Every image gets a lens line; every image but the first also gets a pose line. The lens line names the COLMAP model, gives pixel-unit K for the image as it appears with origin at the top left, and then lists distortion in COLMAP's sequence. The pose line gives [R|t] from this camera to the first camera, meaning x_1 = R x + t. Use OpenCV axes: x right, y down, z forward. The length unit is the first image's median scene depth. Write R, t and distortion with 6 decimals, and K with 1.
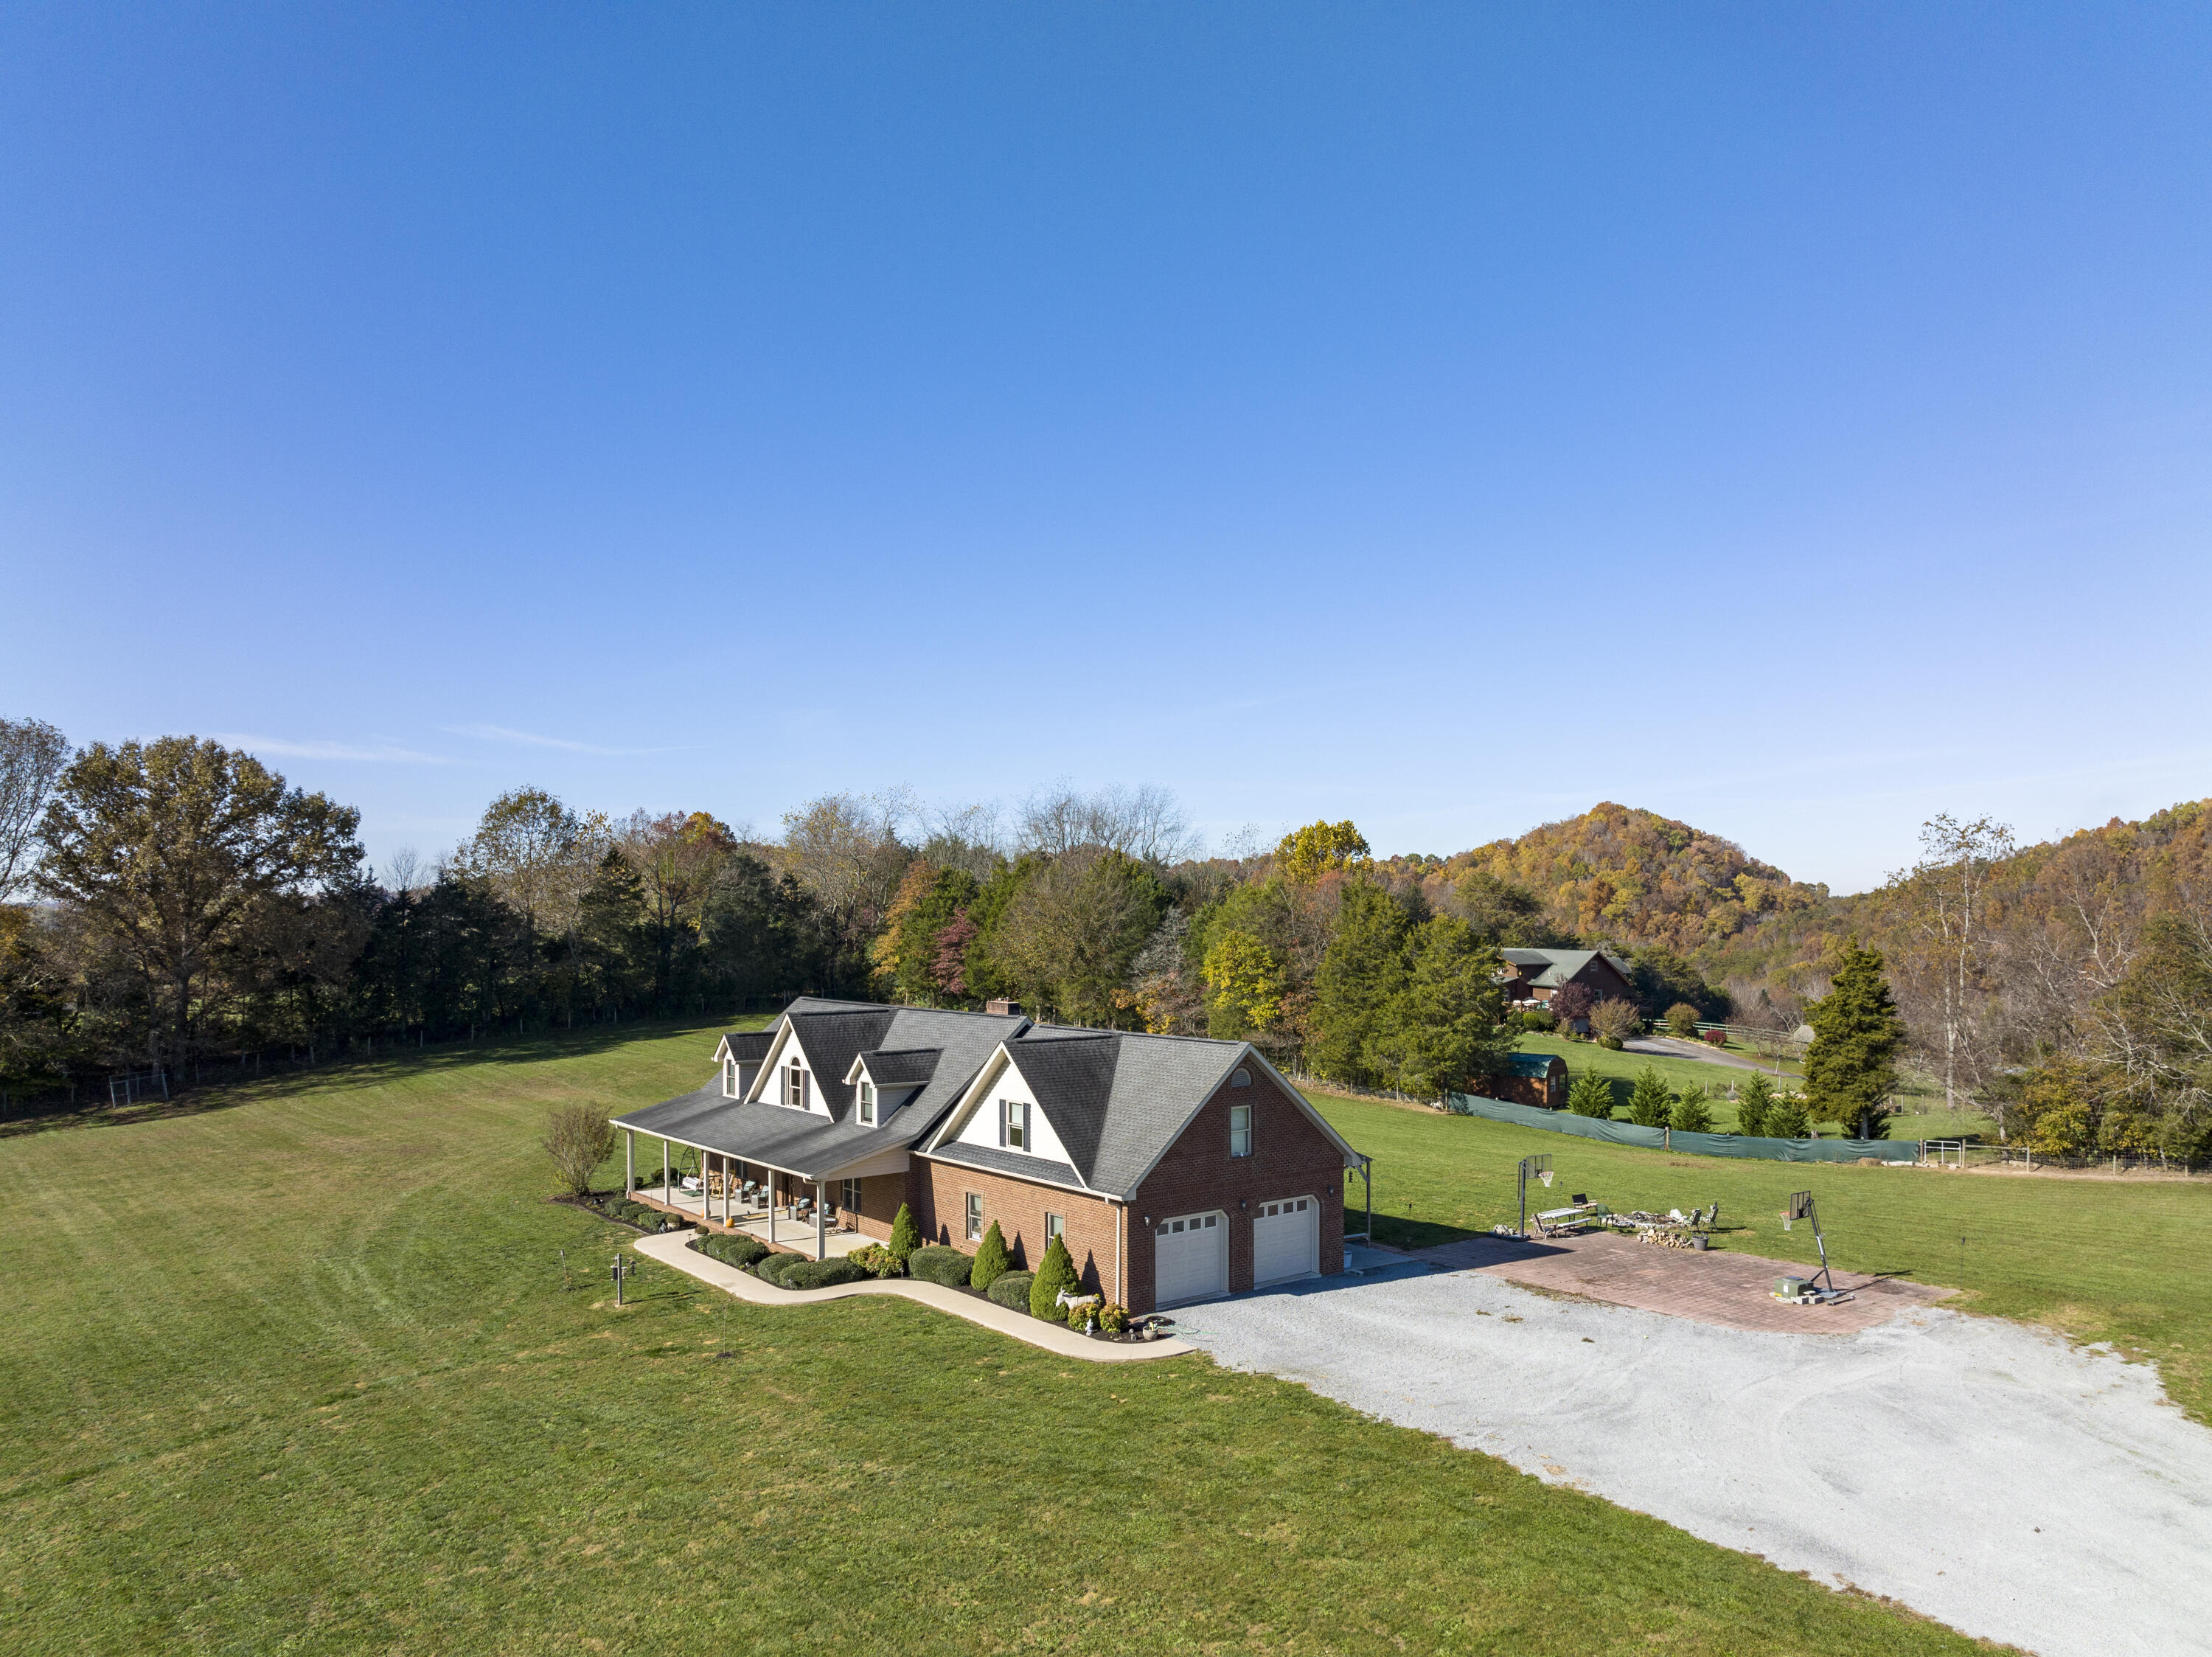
lens RADIAL K [[1580.6, 0, 1184.2], [0, 1580.6, 901.1], [0, 0, 1]] dist [-0.036195, 0.002705]
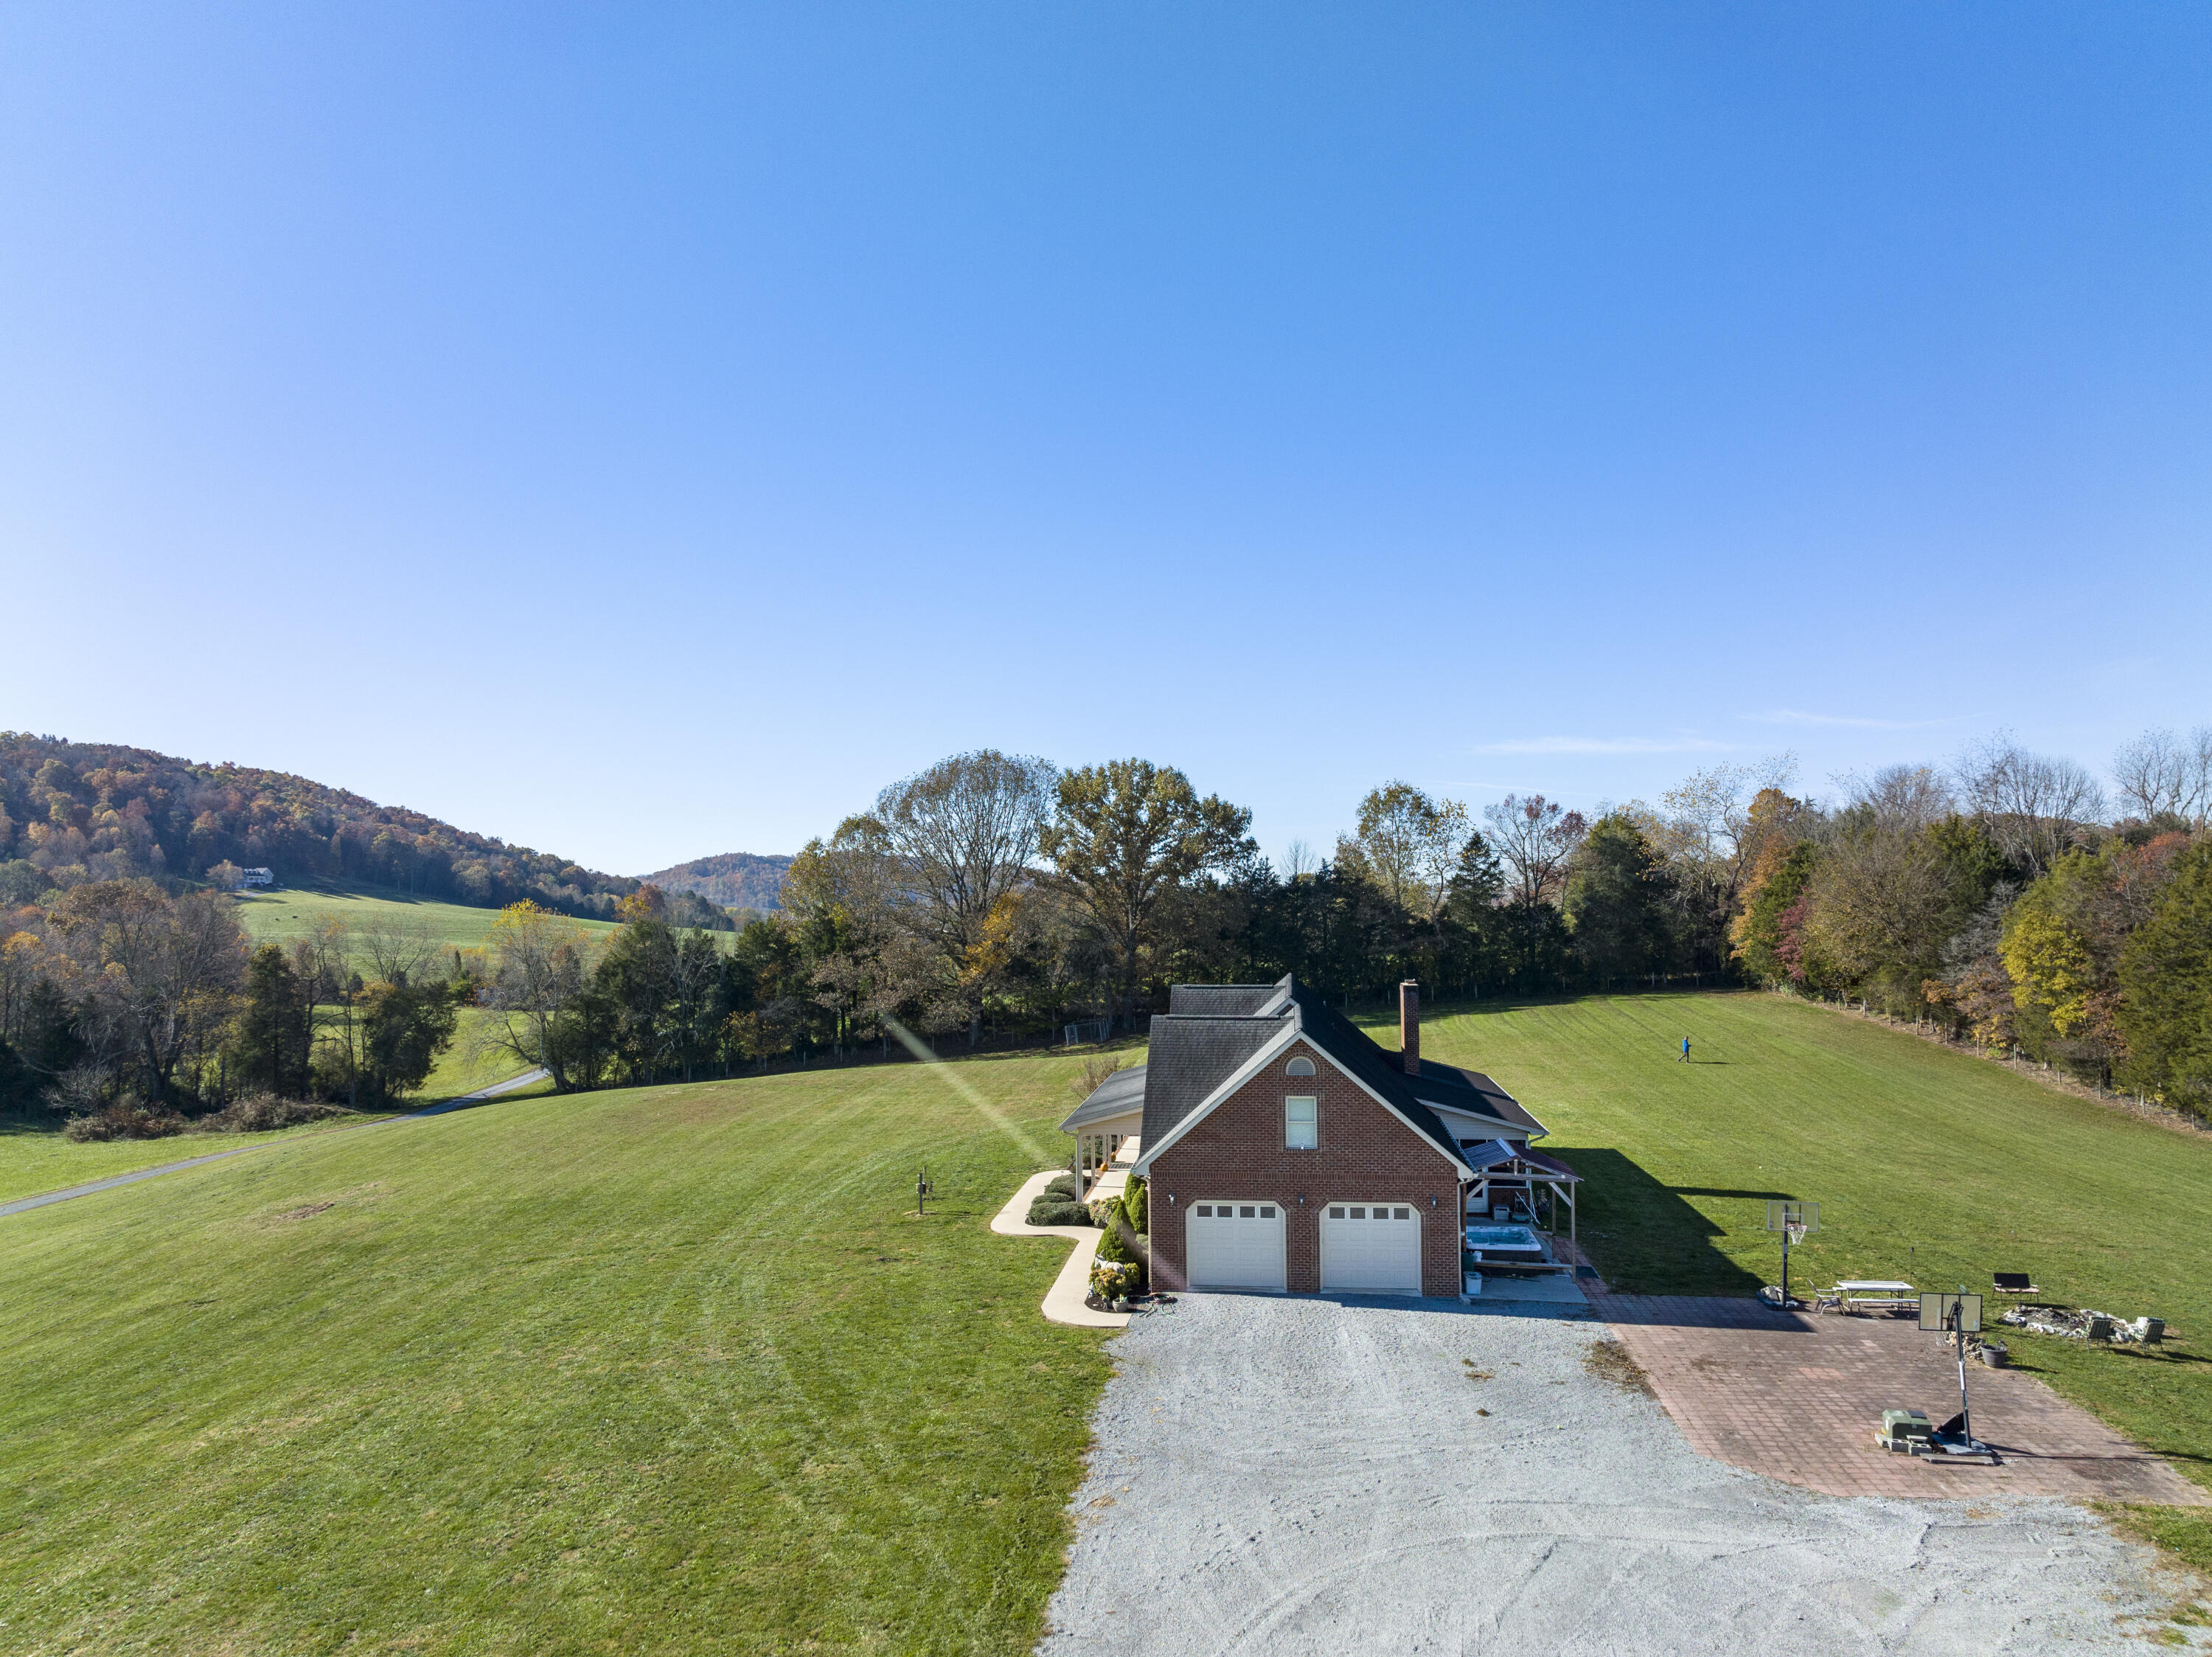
lens RADIAL K [[1558.9, 0, 1107.4], [0, 1558.9, 828.6], [0, 0, 1]] dist [-0.036077, 0.001813]
pose [[0.684176, -0.036594, -0.728398, 0.403807], [0.011864, 0.999167, -0.039054, 0.002209], [0.729220, 0.018078, 0.684040, 0.167418]]
